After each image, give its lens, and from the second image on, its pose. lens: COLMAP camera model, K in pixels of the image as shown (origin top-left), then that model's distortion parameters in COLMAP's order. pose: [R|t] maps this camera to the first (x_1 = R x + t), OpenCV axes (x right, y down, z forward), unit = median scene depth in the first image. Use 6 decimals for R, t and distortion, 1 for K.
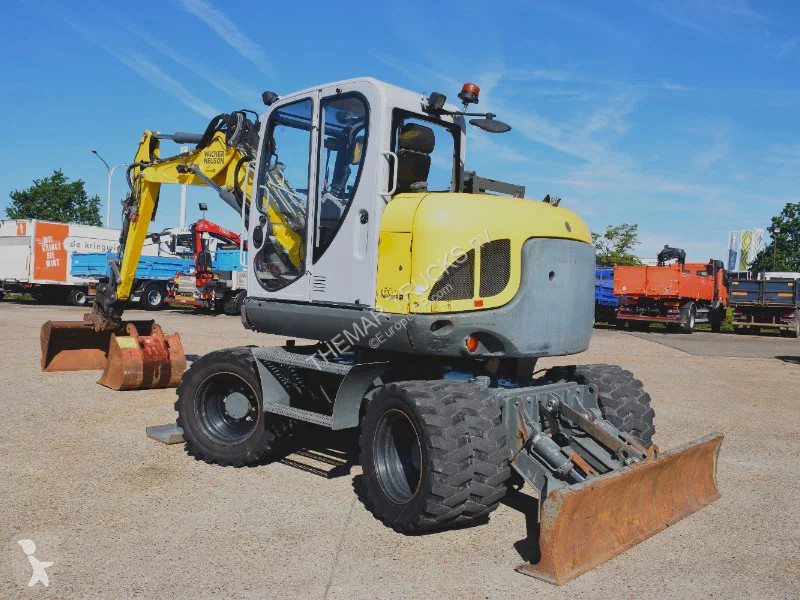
lens RADIAL K [[755.0, 0, 398.6], [0, 755.0, 344.9], [0, 0, 1]] dist [-0.054872, 0.001123]
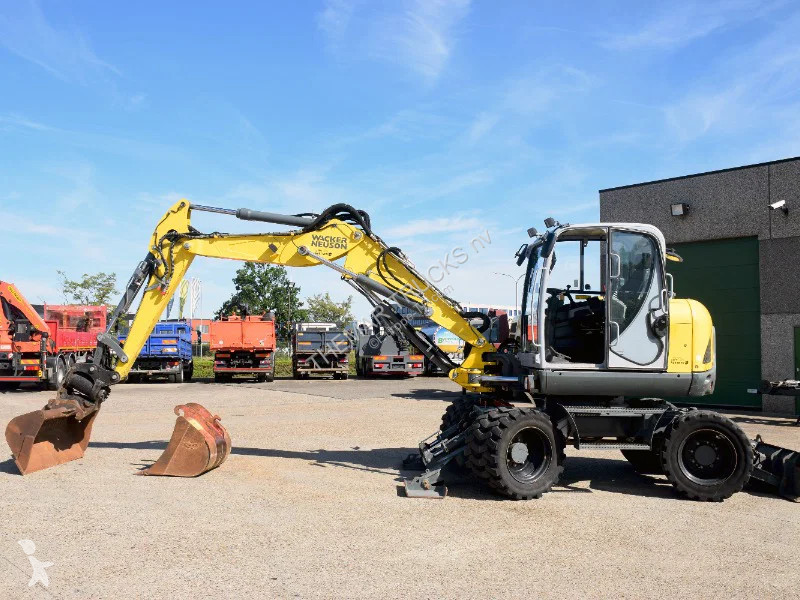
lens RADIAL K [[793.8, 0, 400.0], [0, 793.8, 300.0], [0, 0, 1]] dist [-0.076935, 0.022058]
pose [[0.722170, 0.005703, 0.691692, -1.425972], [0.077657, 0.992976, -0.089266, -0.083528], [-0.687343, 0.118180, 0.716655, 0.176987]]
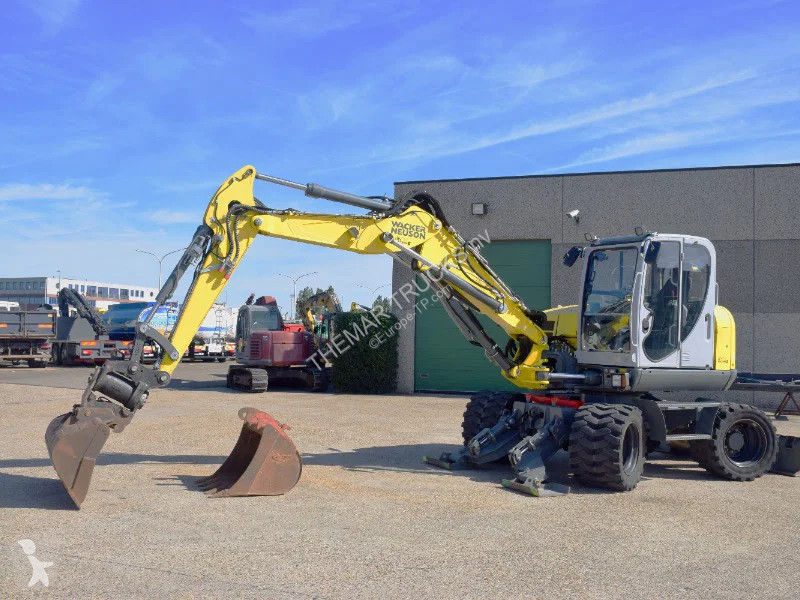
lens RADIAL K [[819.7, 0, 400.0], [0, 819.7, 300.0], [0, 0, 1]] dist [-0.065224, 0.049520]
pose [[0.318423, 0.009294, 0.947903, -1.905041], [0.066405, 0.997277, -0.032085, -0.180282], [-0.945620, 0.073162, 0.316939, 0.990995]]
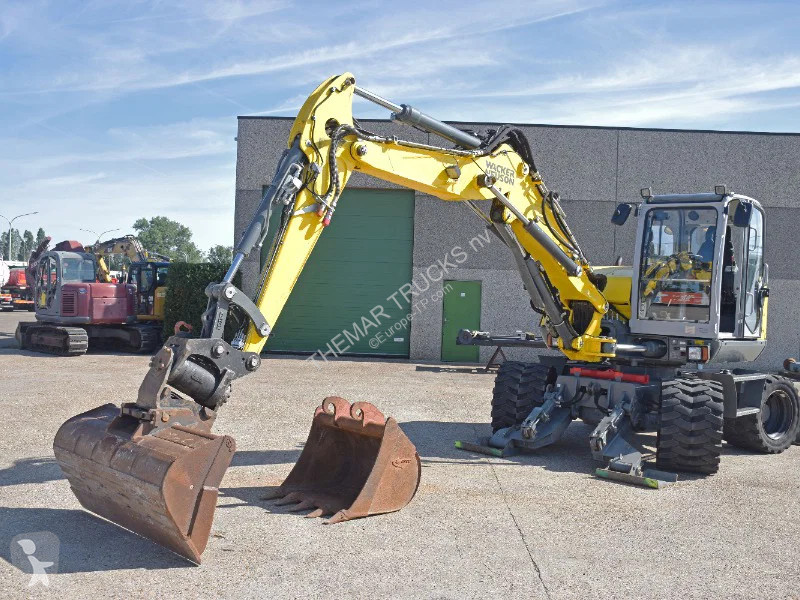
lens RADIAL K [[831.7, 0, 400.0], [0, 831.7, 300.0], [0, 0, 1]] dist [-0.039001, 0.005467]
pose [[-0.010458, -0.045933, 0.998890, -1.716324], [0.042883, 0.998005, 0.046341, -0.233646], [-0.999025, 0.043320, -0.008468, 1.660189]]
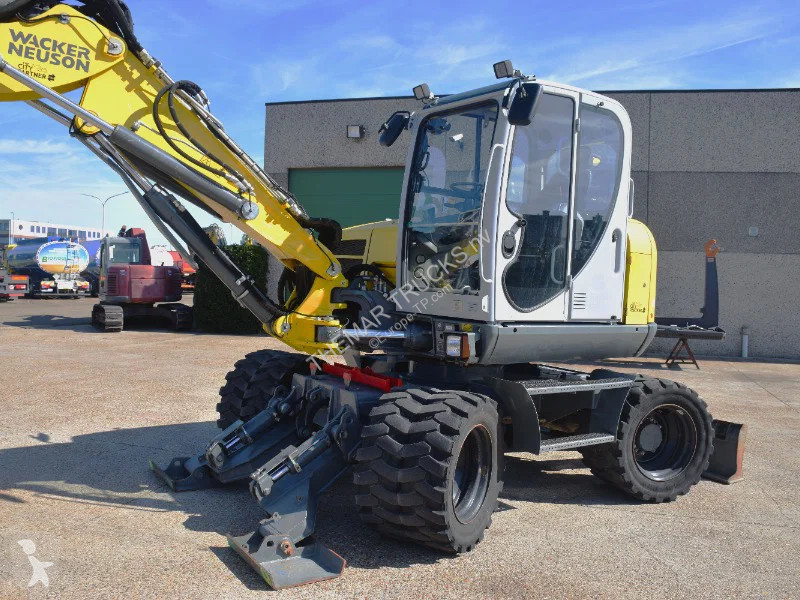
lens RADIAL K [[700.2, 0, 400.0], [0, 700.2, 300.0], [0, 0, 1]] dist [-0.169969, 0.132335]
pose [[0.228240, -0.064284, 0.971480, -0.955061], [0.054492, 0.997097, 0.053176, -0.135332], [-0.972079, 0.040801, 0.231080, 0.990142]]
